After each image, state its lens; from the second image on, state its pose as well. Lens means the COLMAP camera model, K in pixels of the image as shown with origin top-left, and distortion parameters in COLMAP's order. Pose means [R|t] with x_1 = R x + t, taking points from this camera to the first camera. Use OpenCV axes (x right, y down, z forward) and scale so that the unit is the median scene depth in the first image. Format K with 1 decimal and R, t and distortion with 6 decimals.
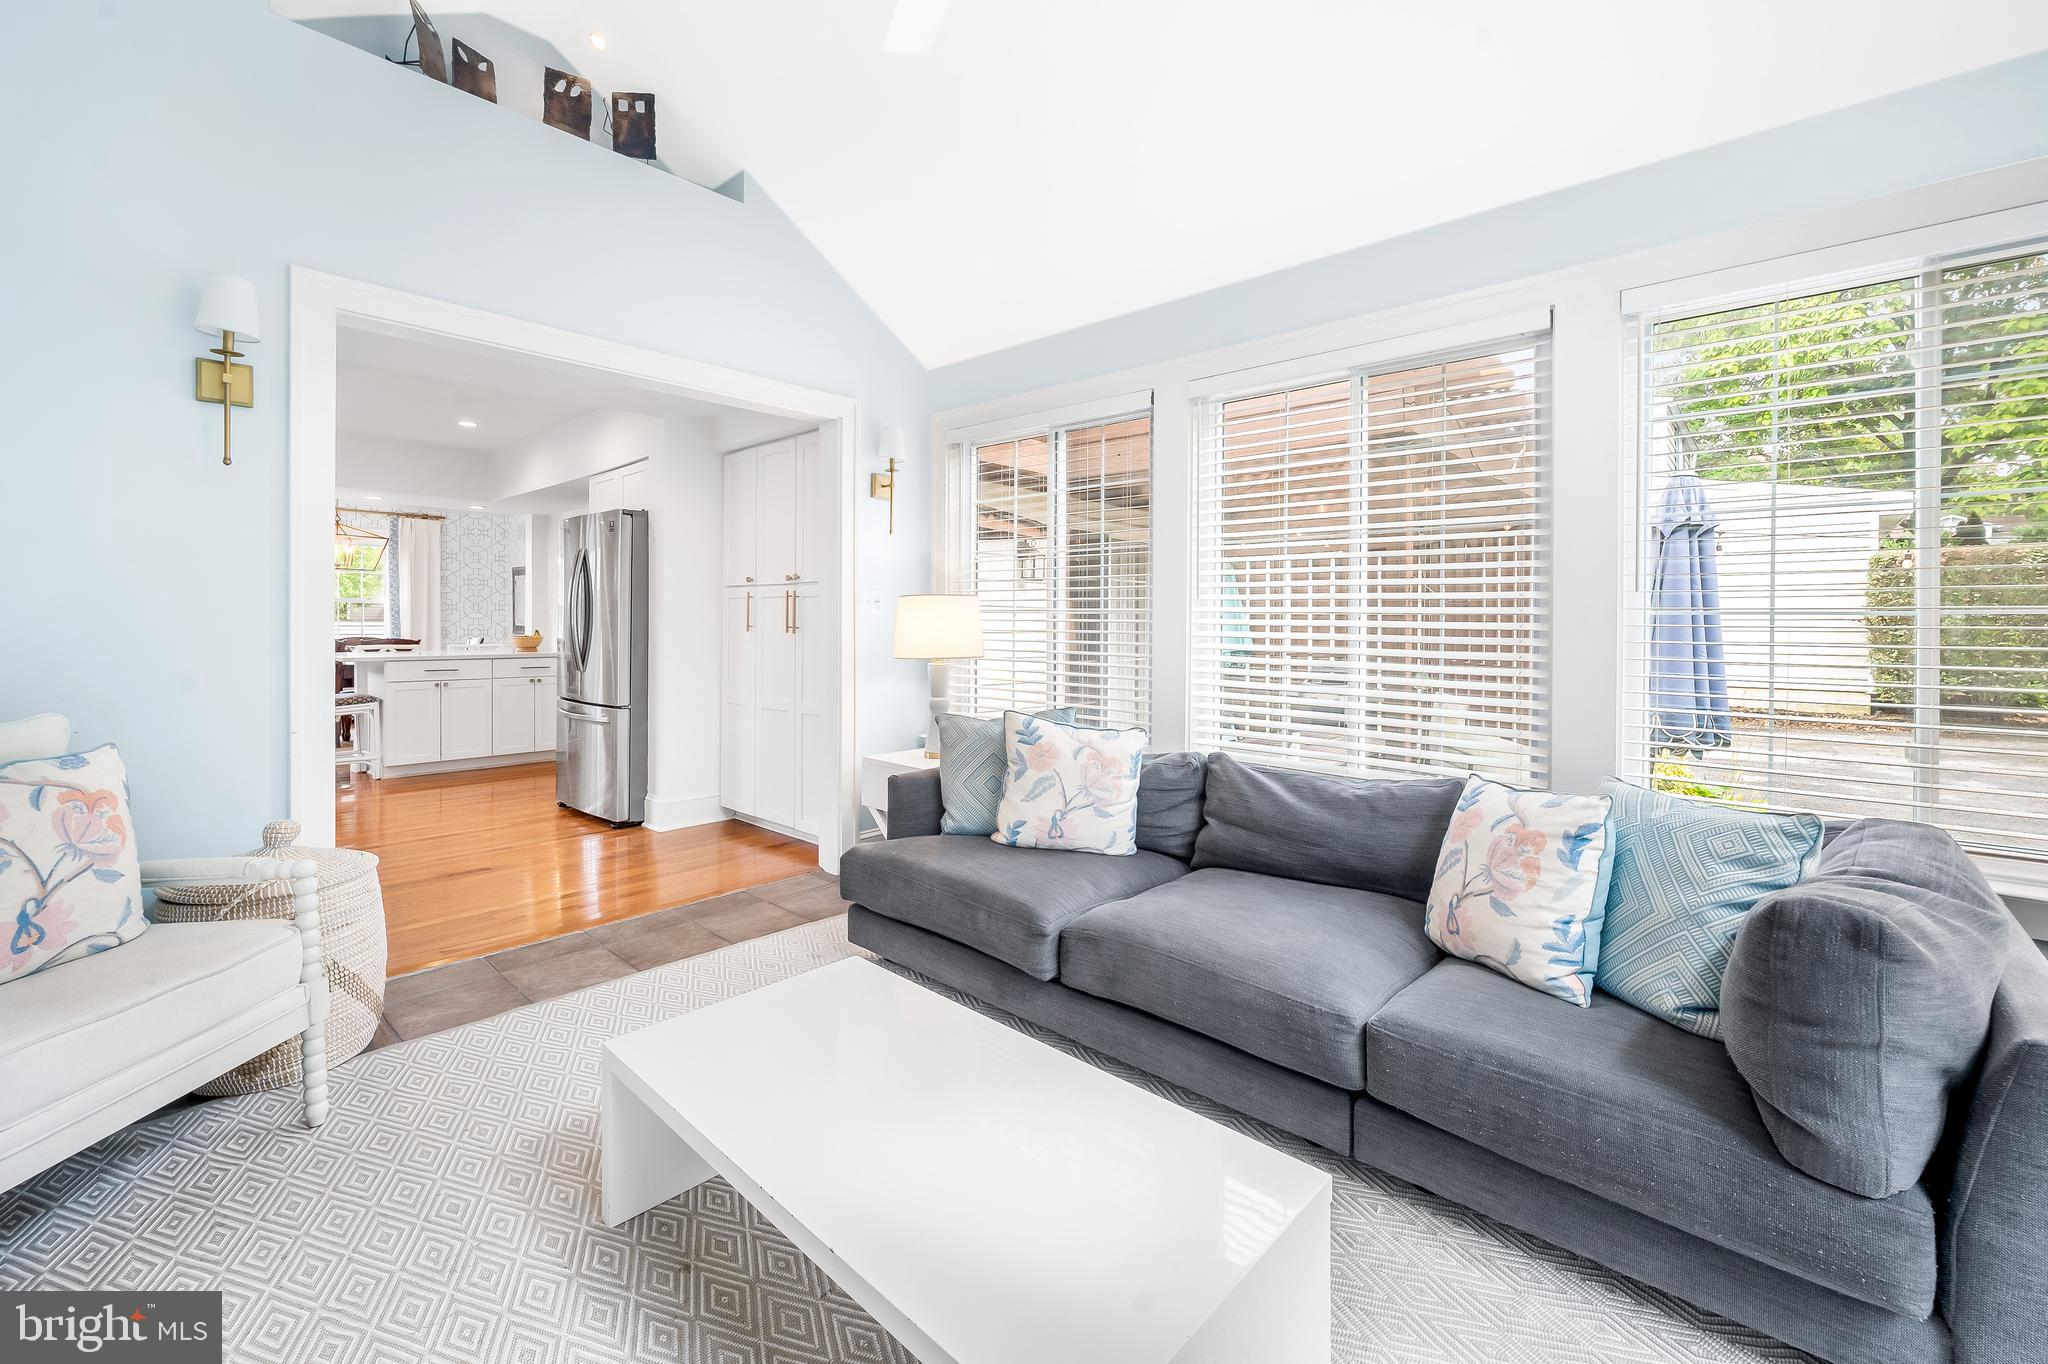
lens RADIAL K [[847.2, 0, 1035.9], [0, 847.2, 627.4], [0, 0, 1]] dist [-0.001722, -0.000498]
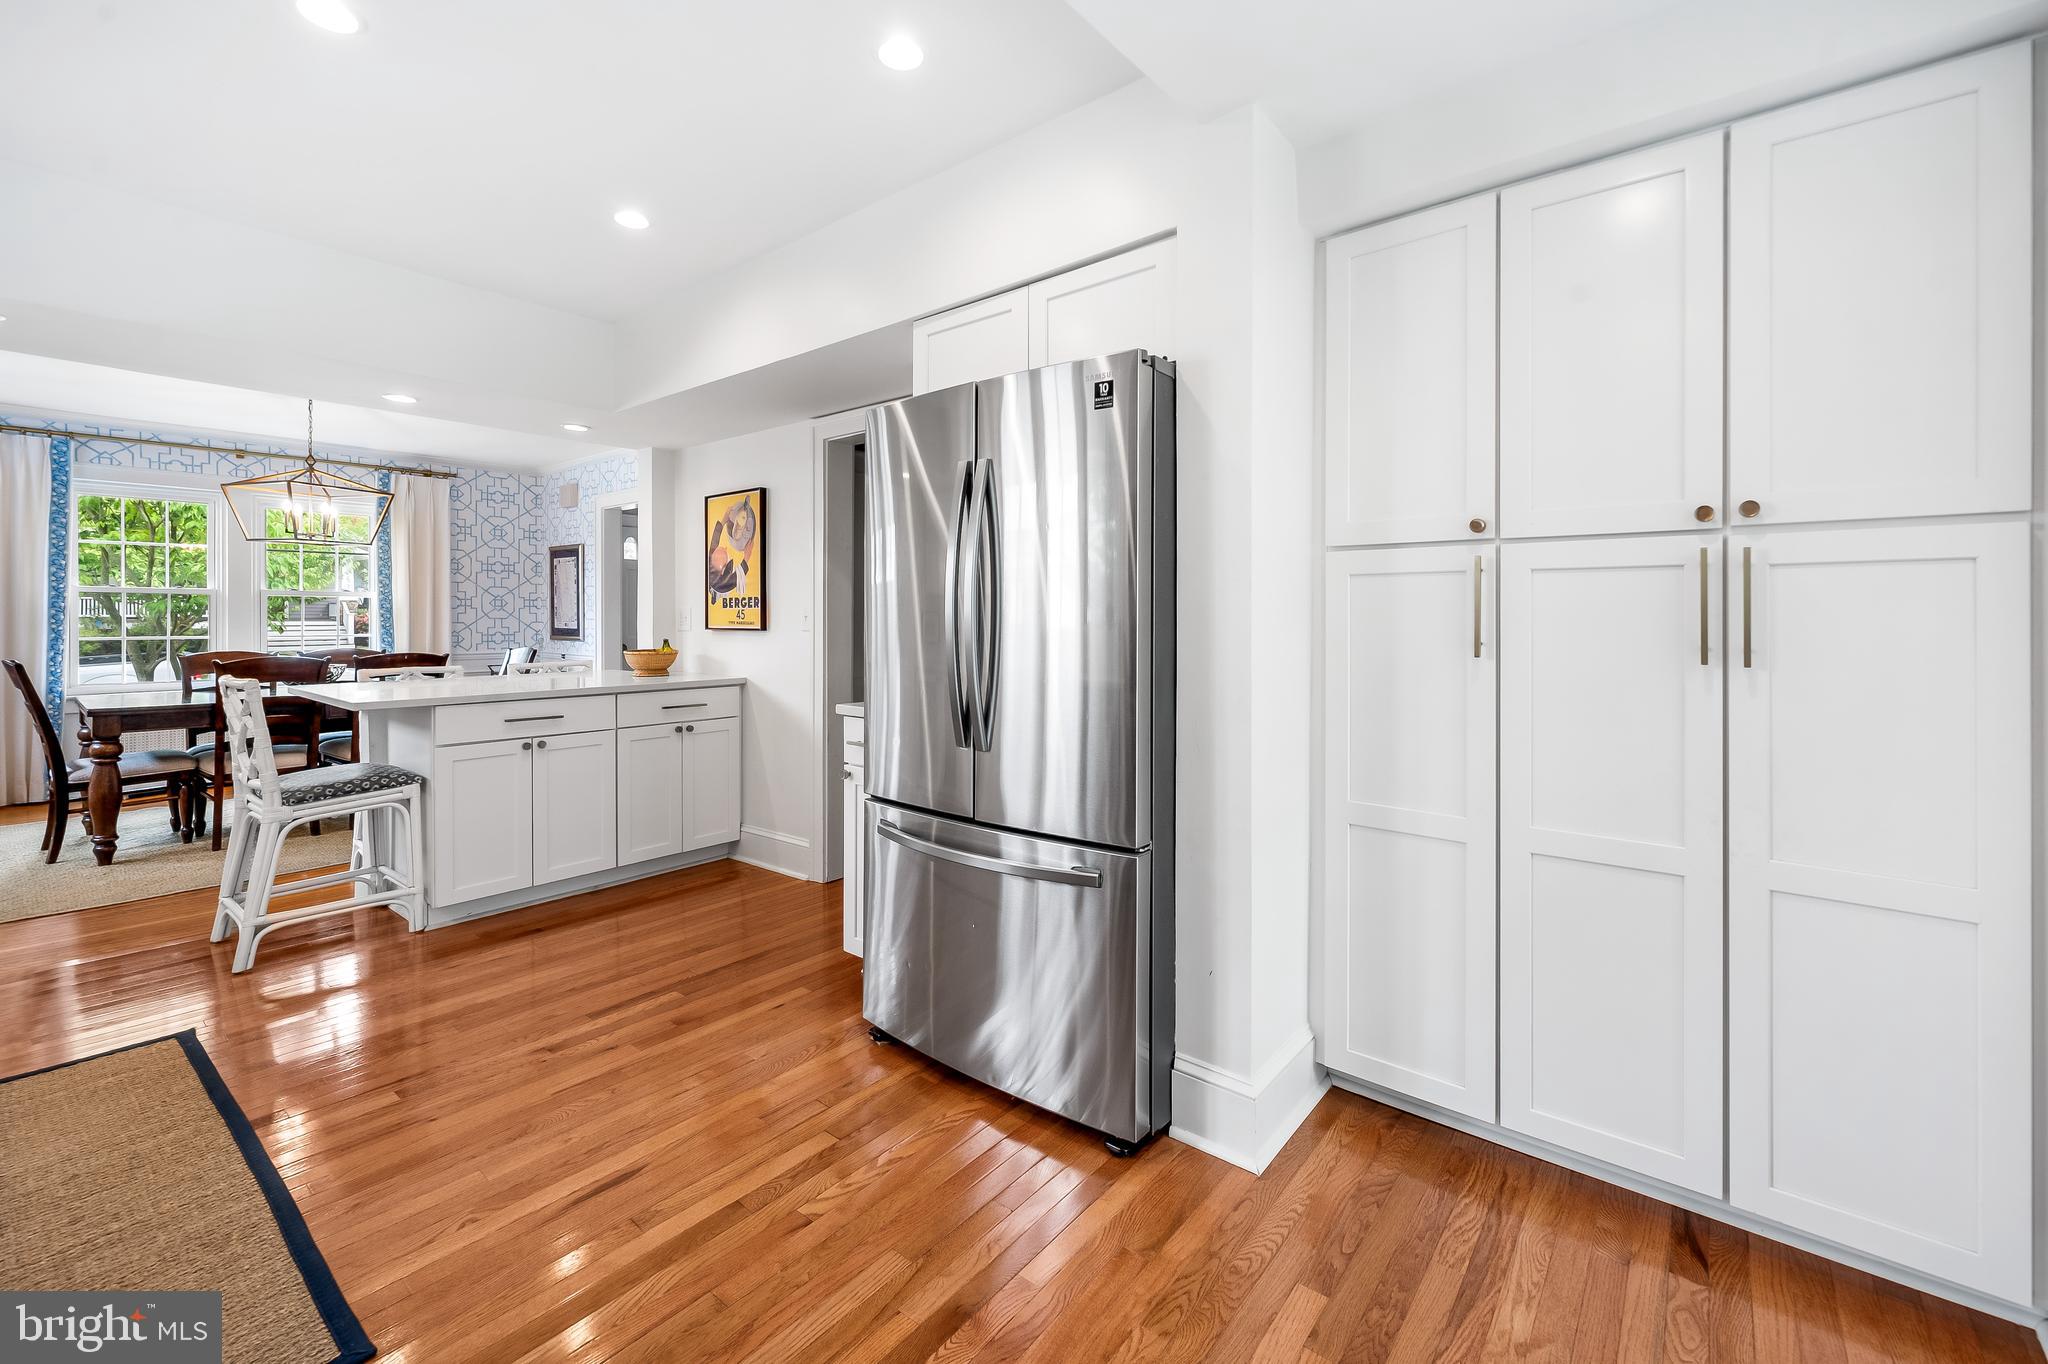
lens RADIAL K [[847.2, 0, 1032.9], [0, 847.2, 619.9], [0, 0, 1]] dist [-0.001722, -0.000498]
pose [[0.998853, -0.003242, 0.047771, -0.388451], [0.003440, 0.999986, -0.004066, -0.007947], [-0.047757, 0.004226, 0.998850, 0.422874]]
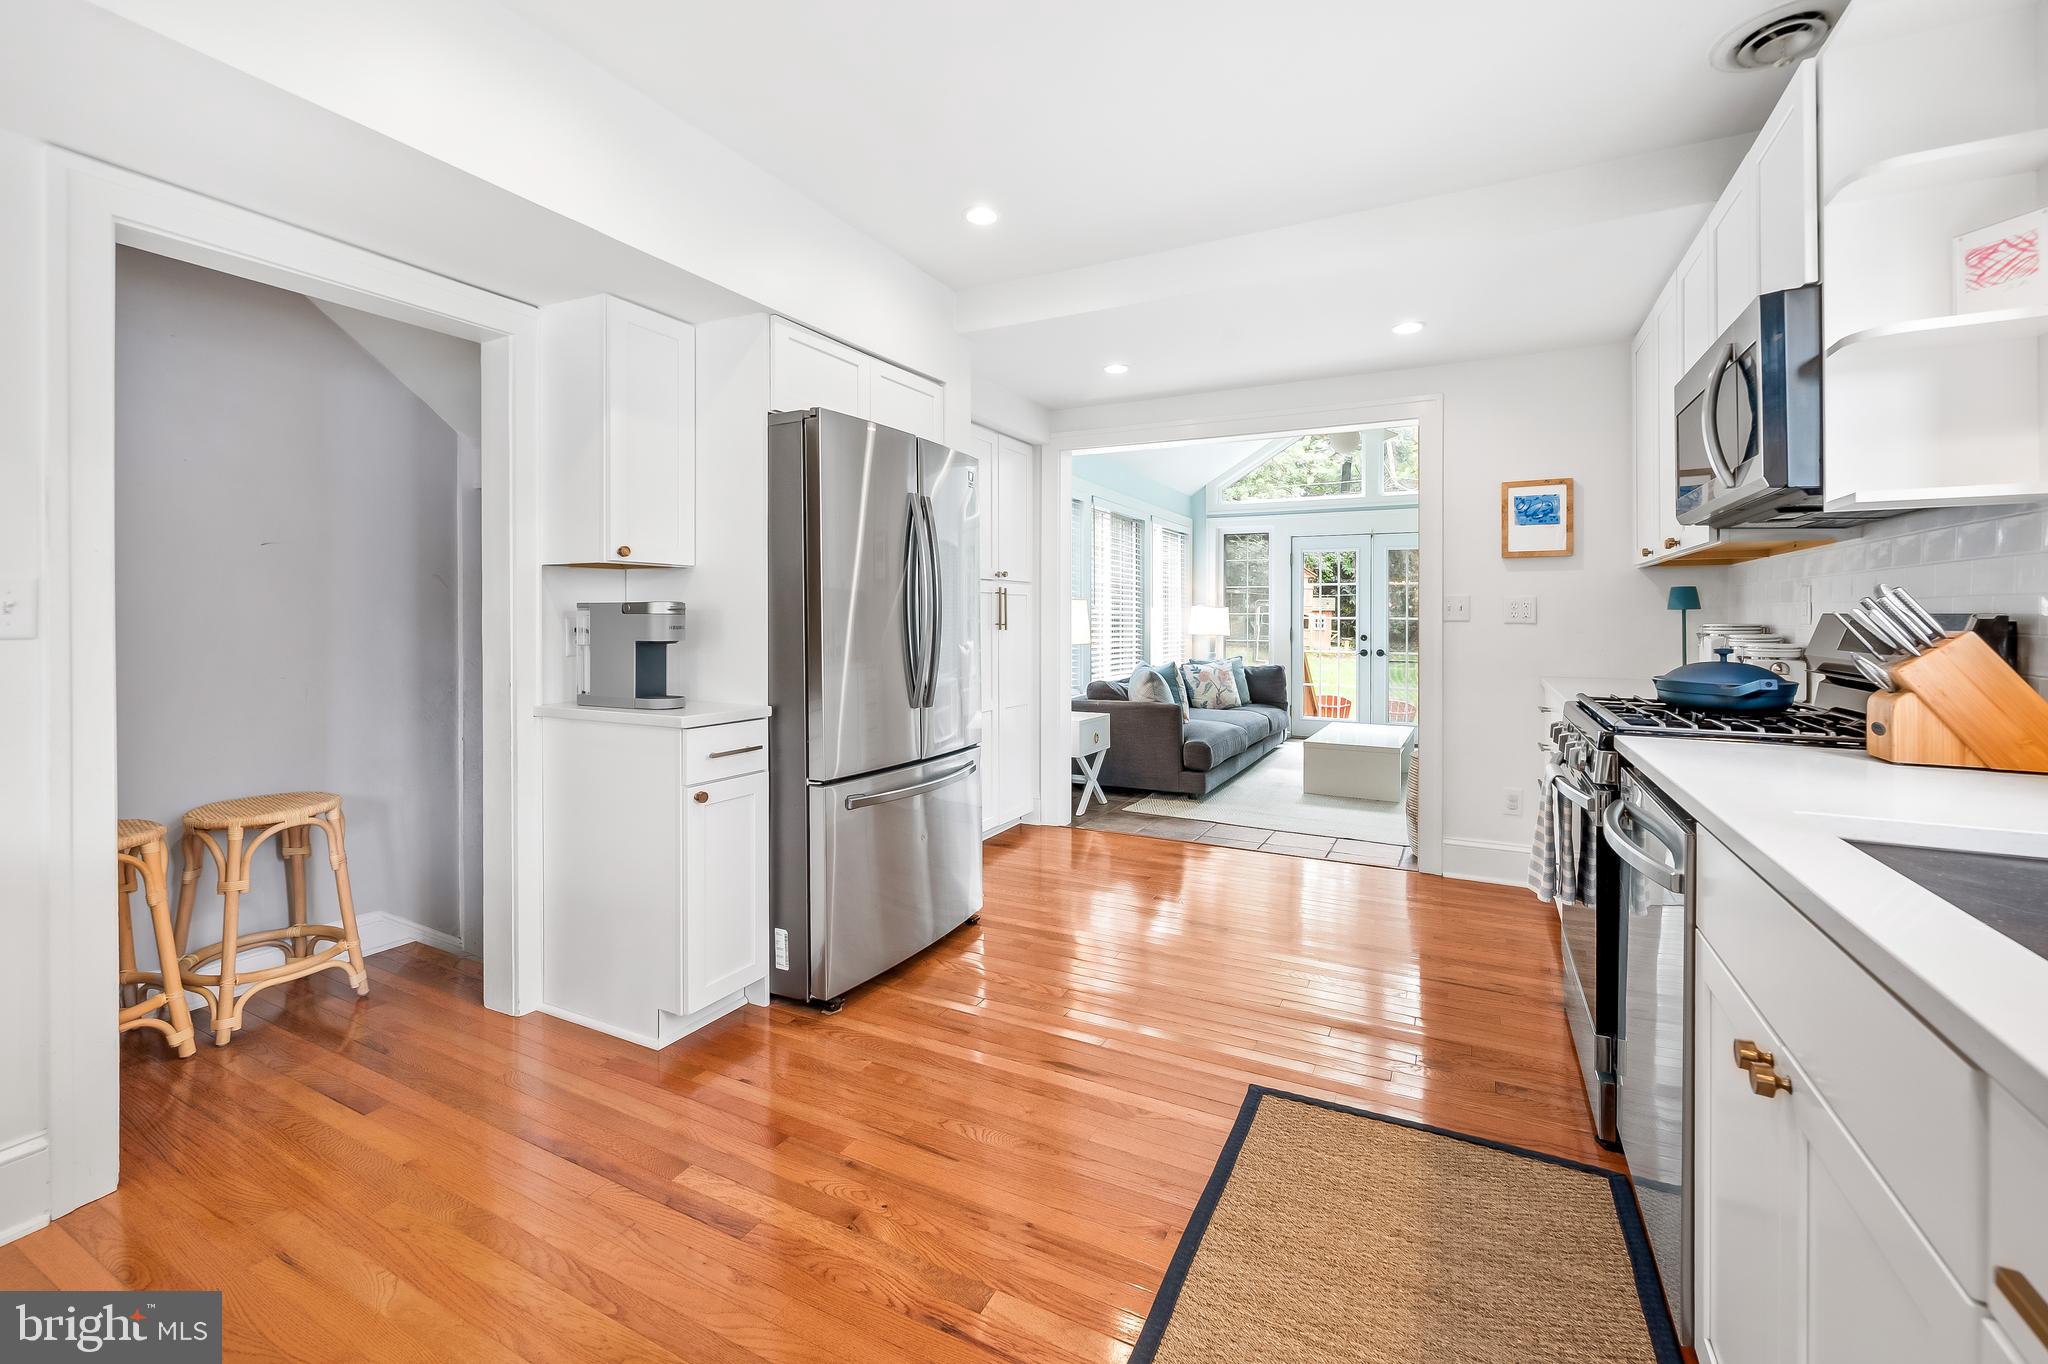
lens RADIAL K [[847.2, 0, 1030.0], [0, 847.2, 614.2], [0, 0, 1]] dist [-0.001722, -0.000498]
pose [[-0.248609, 0.000875, 0.968604, -0.812929], [0.006105, 0.999981, 0.000664, -0.008485], [-0.968585, 0.006079, -0.248609, 0.783329]]
